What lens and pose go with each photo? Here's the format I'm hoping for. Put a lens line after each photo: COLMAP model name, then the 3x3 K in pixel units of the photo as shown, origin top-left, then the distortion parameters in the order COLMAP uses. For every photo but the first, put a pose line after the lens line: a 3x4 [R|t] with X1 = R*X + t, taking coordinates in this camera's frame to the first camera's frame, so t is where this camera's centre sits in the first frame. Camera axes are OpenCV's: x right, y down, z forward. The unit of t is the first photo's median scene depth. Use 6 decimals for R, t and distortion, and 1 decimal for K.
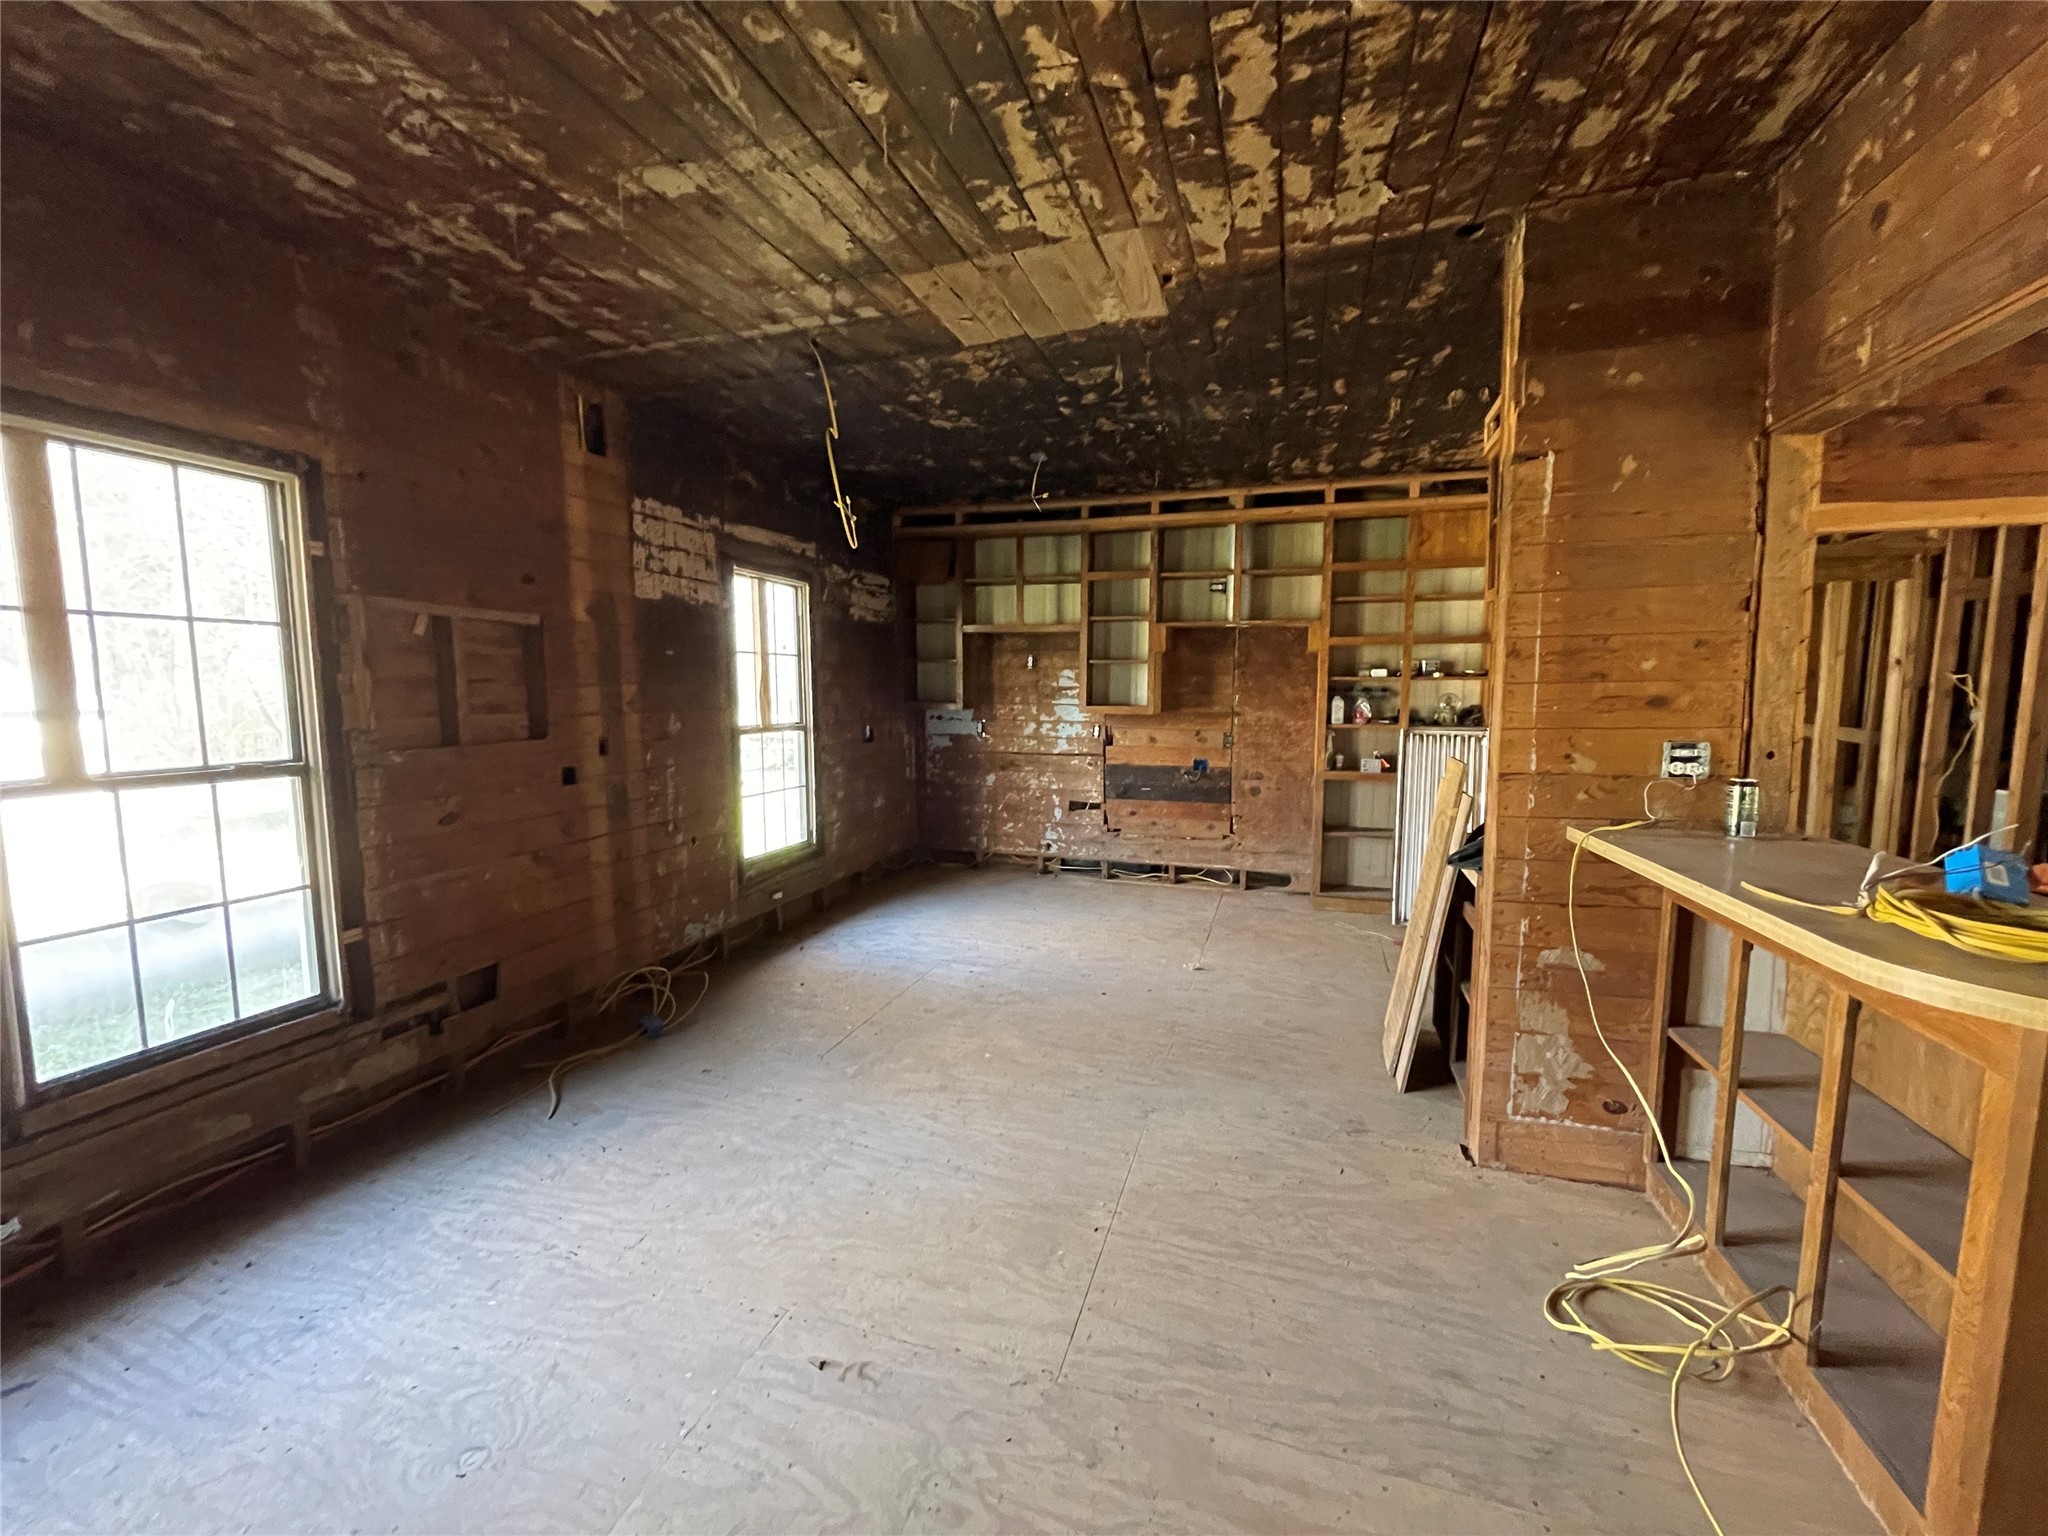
lens RADIAL K [[820.8, 0, 1014.7], [0, 820.8, 765.7], [0, 0, 1]] dist [-0.001834, -0.001027]
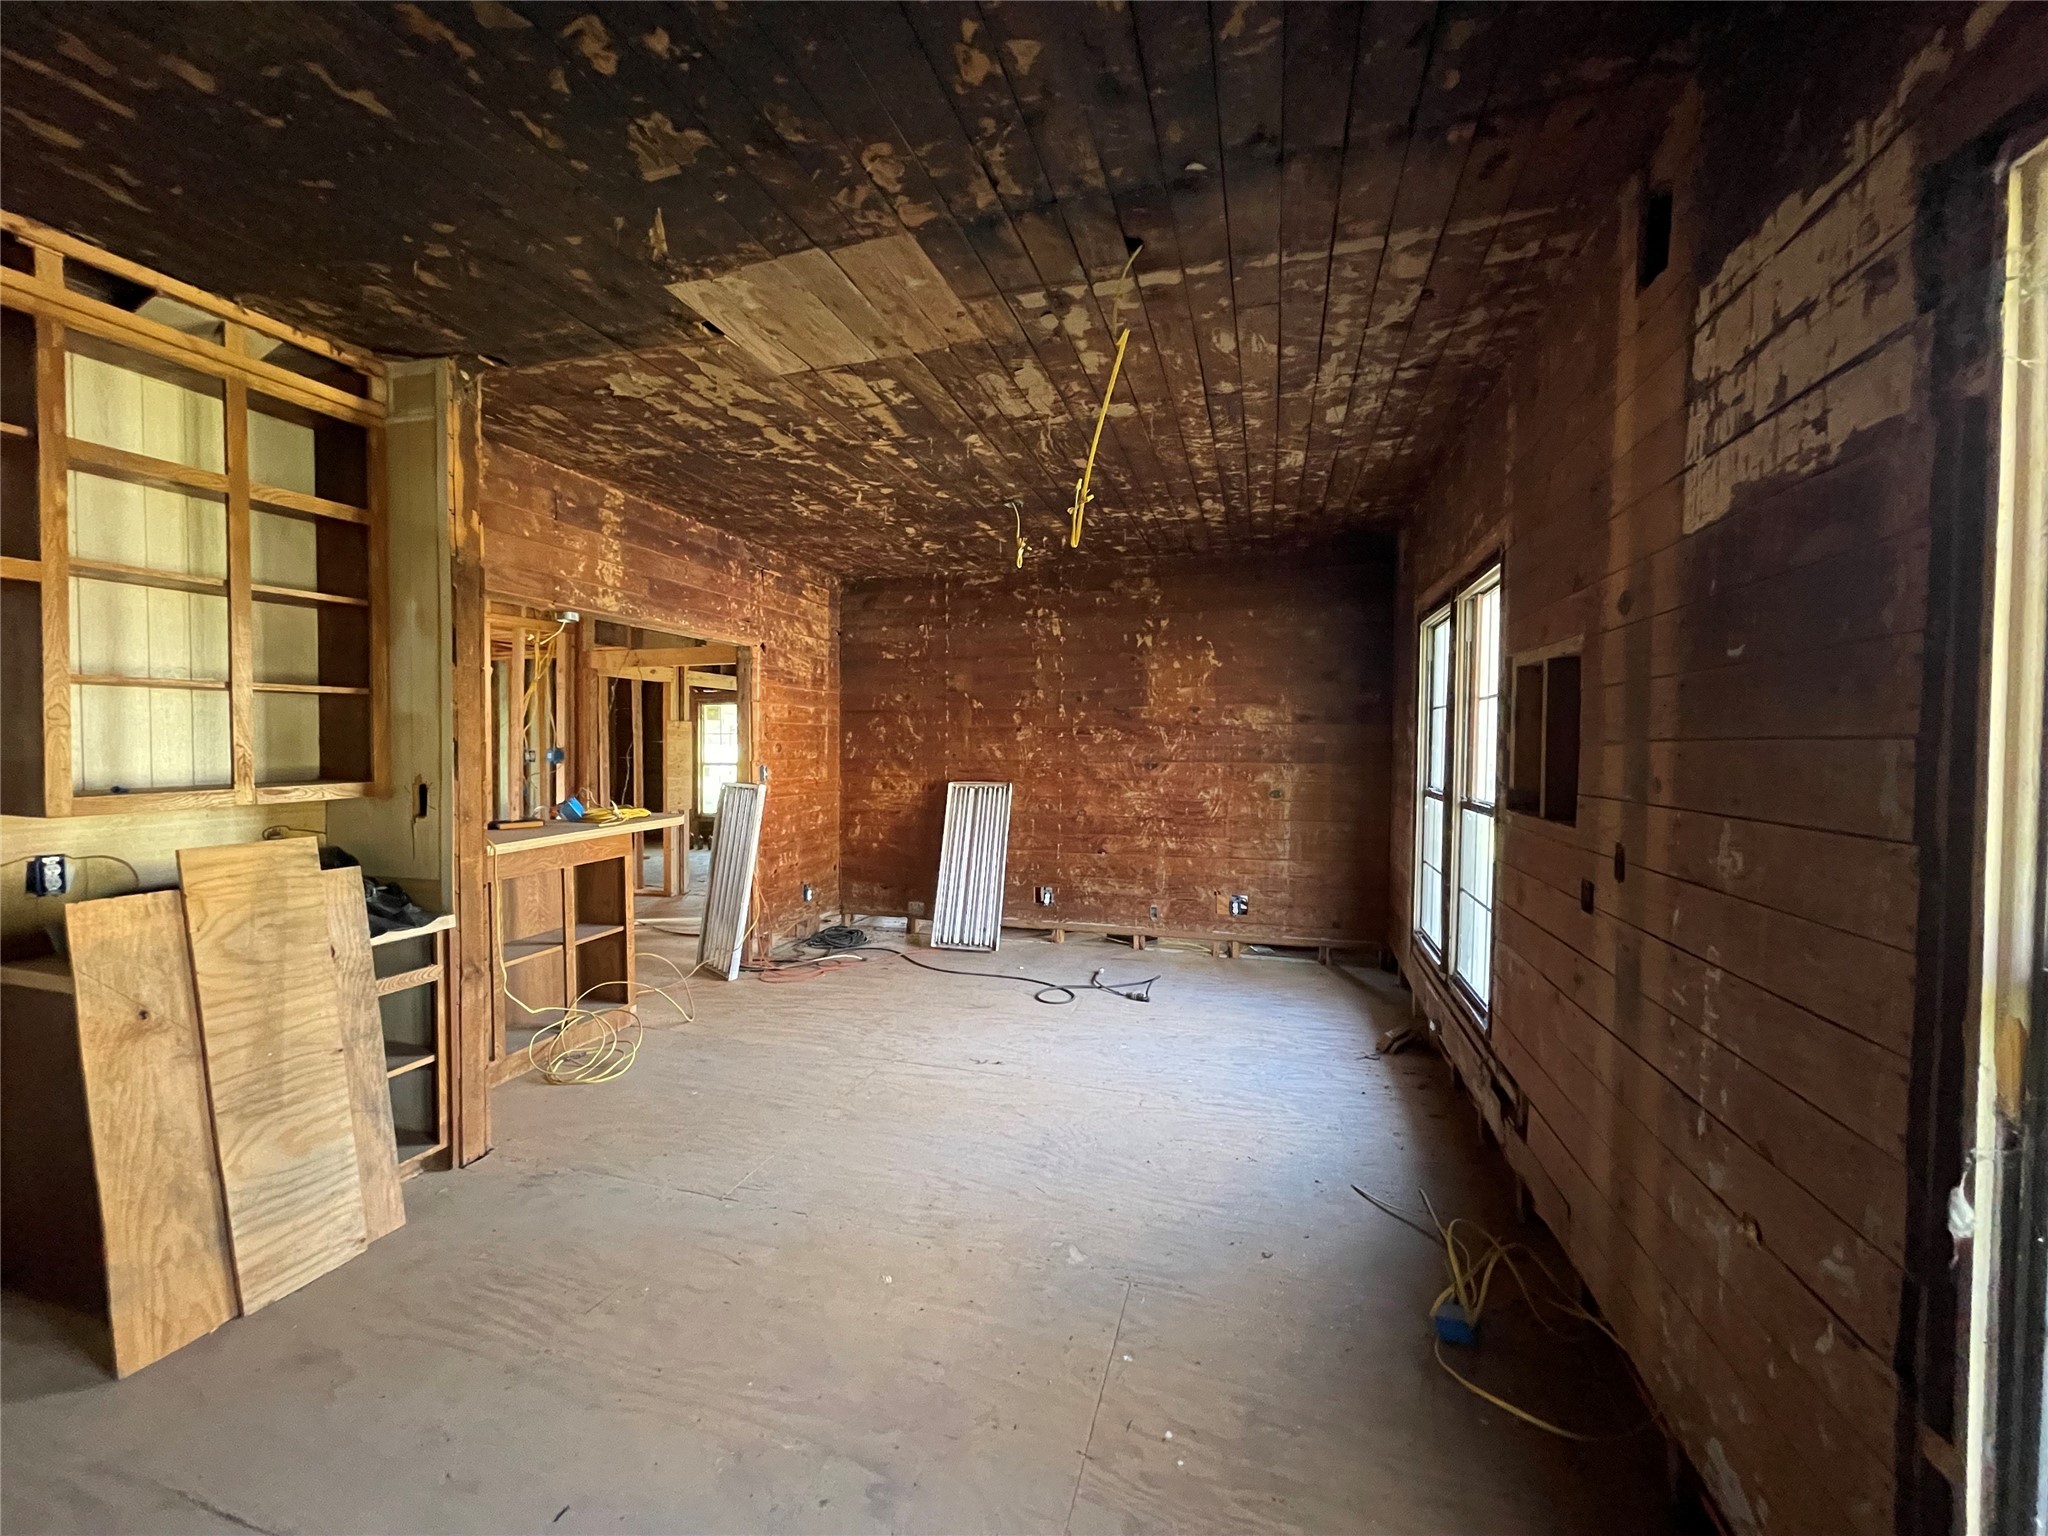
lens RADIAL K [[820.8, 0, 1014.7], [0, 820.8, 765.7], [0, 0, 1]] dist [-0.001834, -0.001027]
pose [[-0.999657, -0.000709, -0.026185, -0.173748], [-0.003966, 0.992205, 0.124552, -0.229493], [0.025893, 0.124613, -0.991867, 2.349957]]
